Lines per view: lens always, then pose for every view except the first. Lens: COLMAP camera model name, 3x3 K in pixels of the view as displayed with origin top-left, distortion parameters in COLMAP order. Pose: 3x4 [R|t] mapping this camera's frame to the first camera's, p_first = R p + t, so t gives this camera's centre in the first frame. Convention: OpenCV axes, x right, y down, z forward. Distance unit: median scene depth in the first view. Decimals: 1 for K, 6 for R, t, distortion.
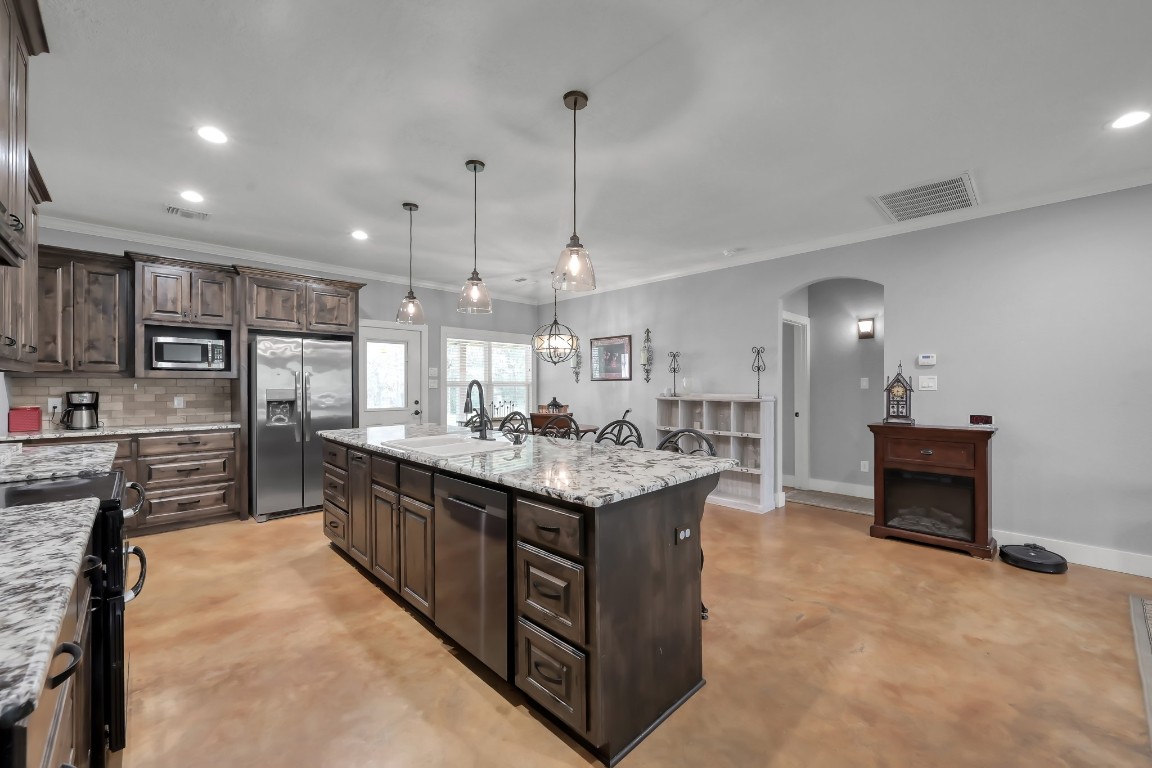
lens RADIAL K [[456.8, 0, 577.1], [0, 456.8, 382.6], [0, 0, 1]] dist [-0.001894, -0.000102]
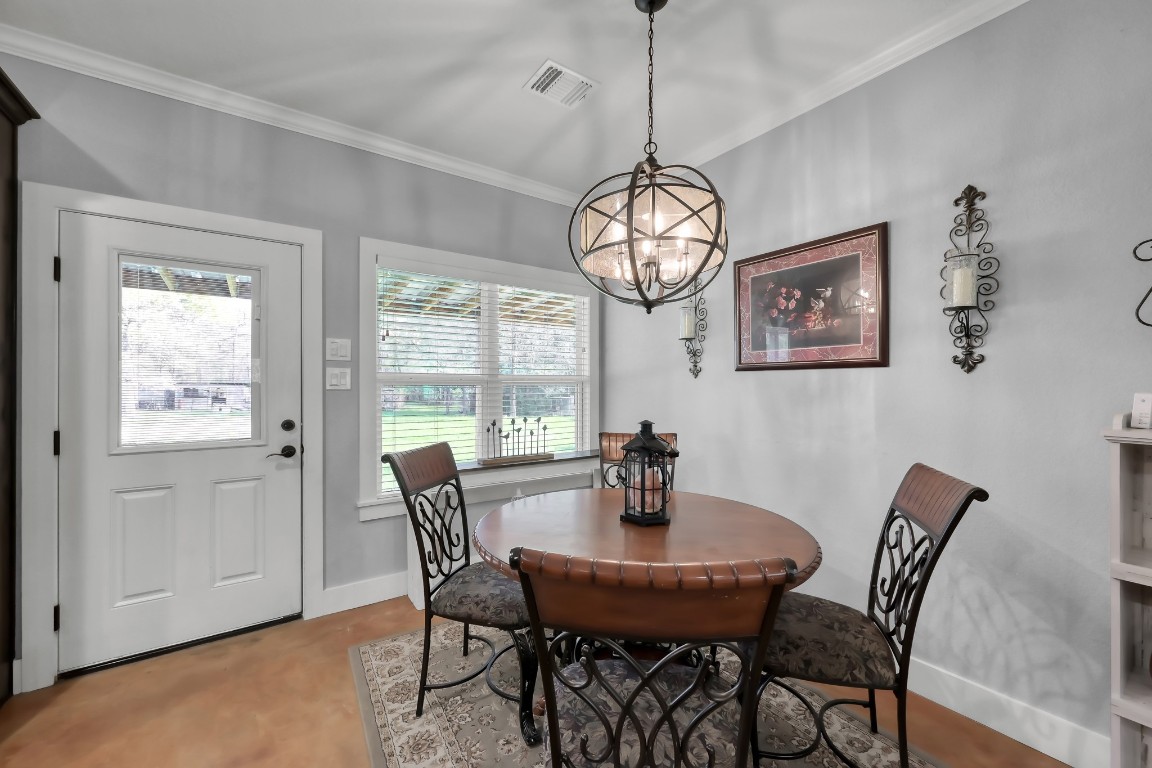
lens RADIAL K [[456.8, 0, 576.2], [0, 456.8, 383.0], [0, 0, 1]] dist [-0.001894, -0.000102]
pose [[0.986546, -0.000535, -0.163485, -0.043564], [0.001089, 0.999994, 0.003298, 0.005812], [0.163482, -0.003431, 0.986540, 0.654440]]
